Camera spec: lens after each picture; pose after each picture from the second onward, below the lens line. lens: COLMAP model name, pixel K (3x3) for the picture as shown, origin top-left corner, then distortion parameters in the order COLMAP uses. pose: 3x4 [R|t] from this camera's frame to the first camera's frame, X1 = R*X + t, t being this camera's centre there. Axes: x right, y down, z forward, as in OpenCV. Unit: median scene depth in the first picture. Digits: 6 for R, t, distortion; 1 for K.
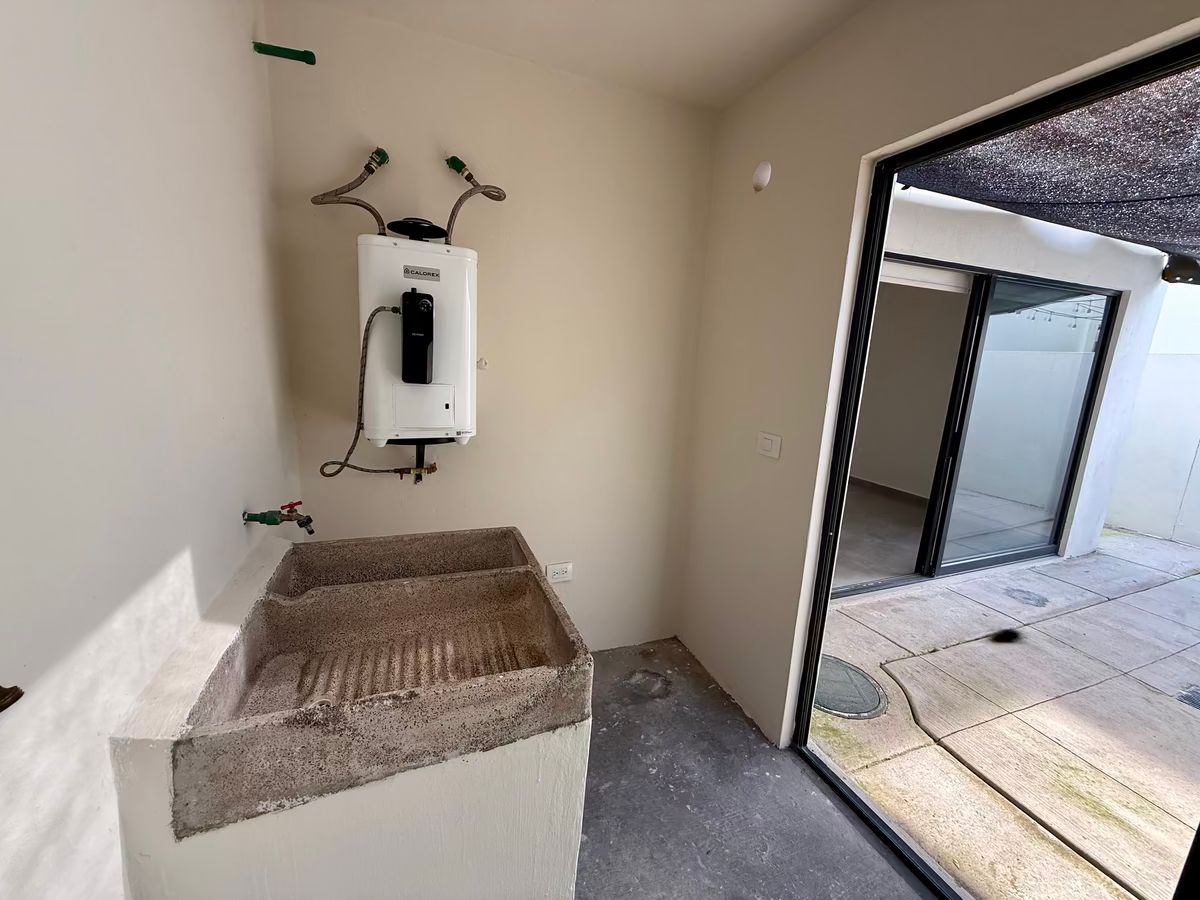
lens RADIAL K [[477.1, 0, 596.3], [0, 477.1, 450.2], [0, 0, 1]] dist [0.000137, -0.000002]
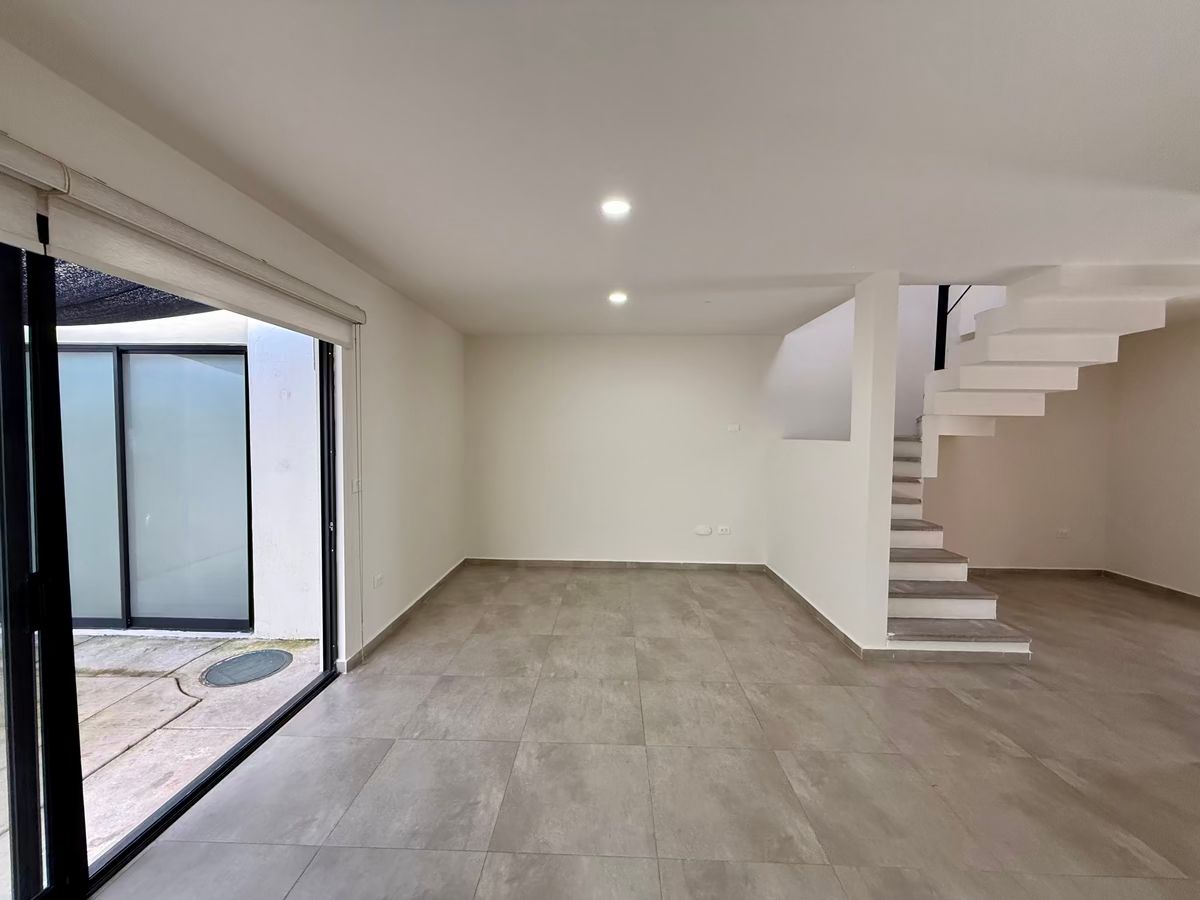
lens RADIAL K [[480.8, 0, 599.4], [0, 480.8, 444.0], [0, 0, 1]] dist [0.009783, 0.000117]
pose [[-0.385313, -0.026195, -0.922414, 0.989006], [-0.205900, 0.976837, 0.058268, -0.290512], [0.899522, 0.212376, -0.381782, 1.634511]]
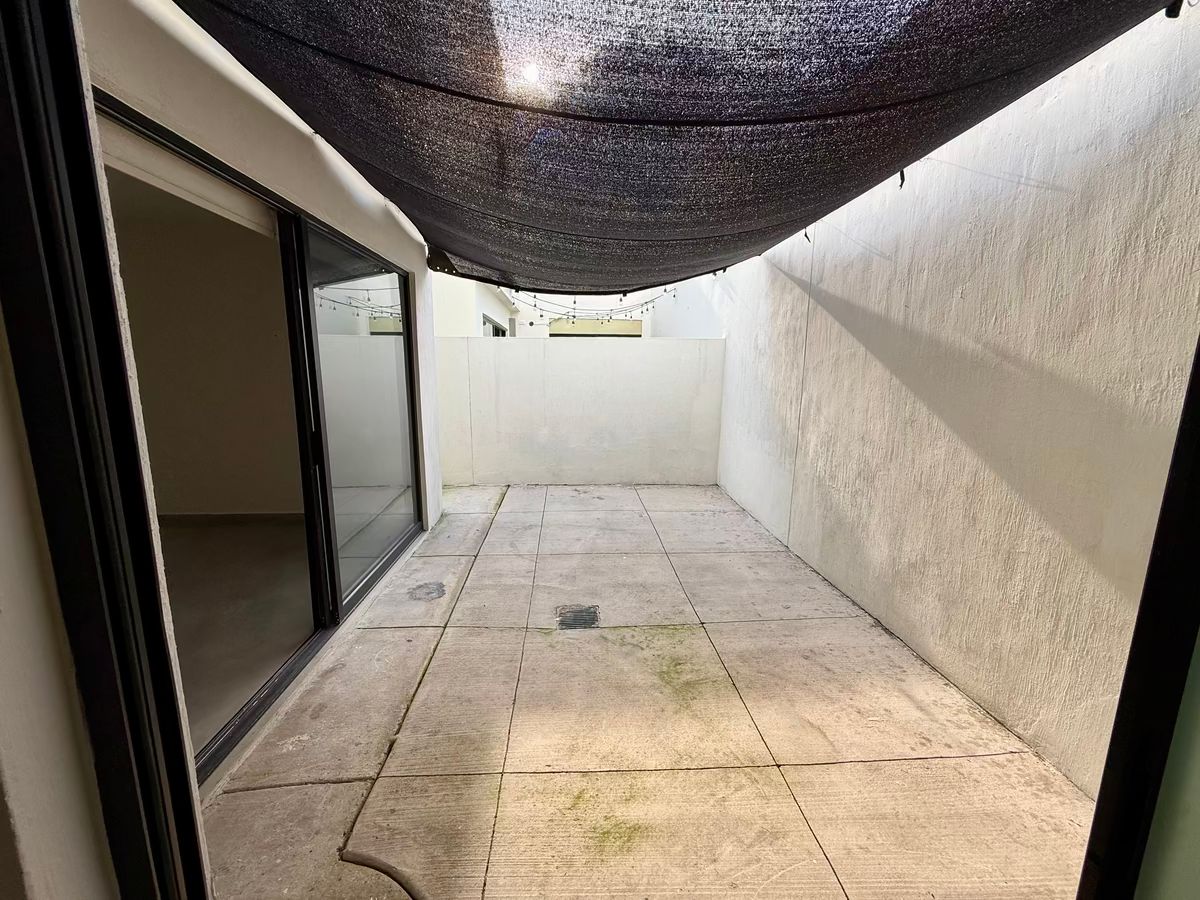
lens RADIAL K [[477.1, 0, 596.3], [0, 477.1, 450.2], [0, 0, 1]] dist [0.000137, -0.000002]
pose [[0.306176, -0.203689, 0.929929, 0.197943], [0.193670, 0.969741, 0.148644, -0.035148], [-0.932067, 0.134588, 0.336360, 0.352014]]
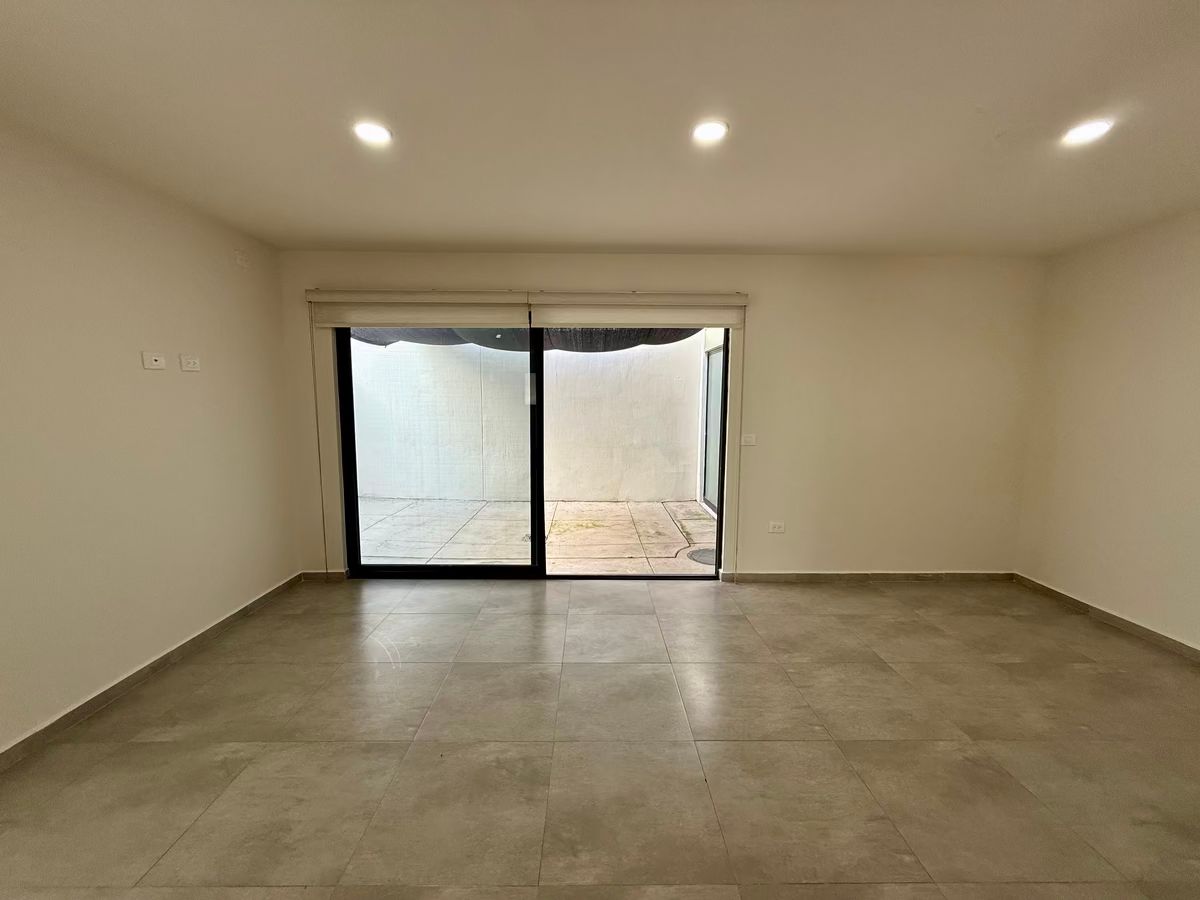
lens RADIAL K [[476.8, 0, 594.8], [0, 476.8, 445.1], [0, 0, 1]] dist [-0.000335, 0.000133]
pose [[-0.935269, -0.086856, 0.343116, 0.223341], [0.018749, 0.955904, 0.293081, -0.392678], [-0.353442, 0.280543, -0.892398, 2.023882]]
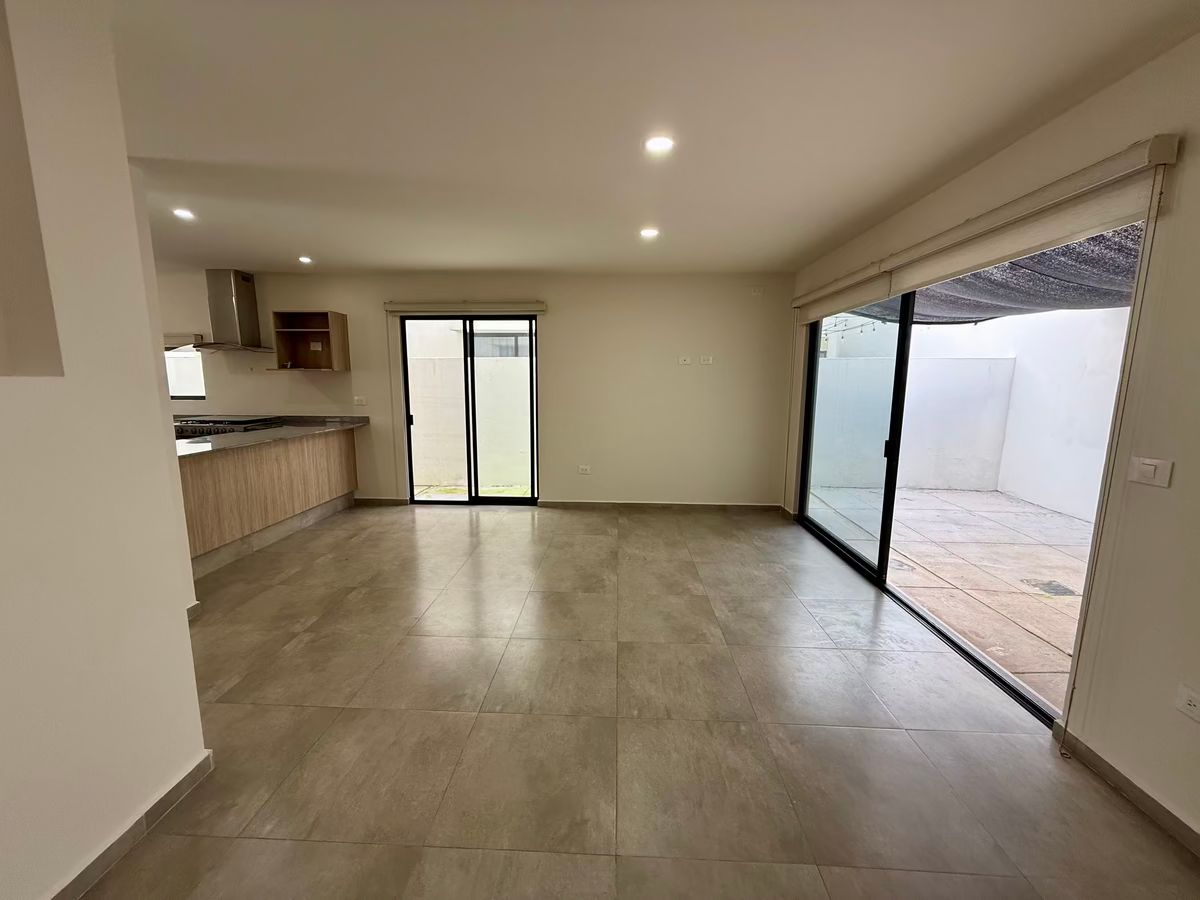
lens RADIAL K [[477.1, 0, 596.3], [0, 477.1, 450.2], [0, 0, 1]] dist [0.000137, -0.000002]
pose [[0.406024, -0.179168, 0.896127, -0.416104], [0.191098, 0.975560, 0.108466, -0.243863], [-0.893659, 0.127208, 0.430339, 1.149756]]
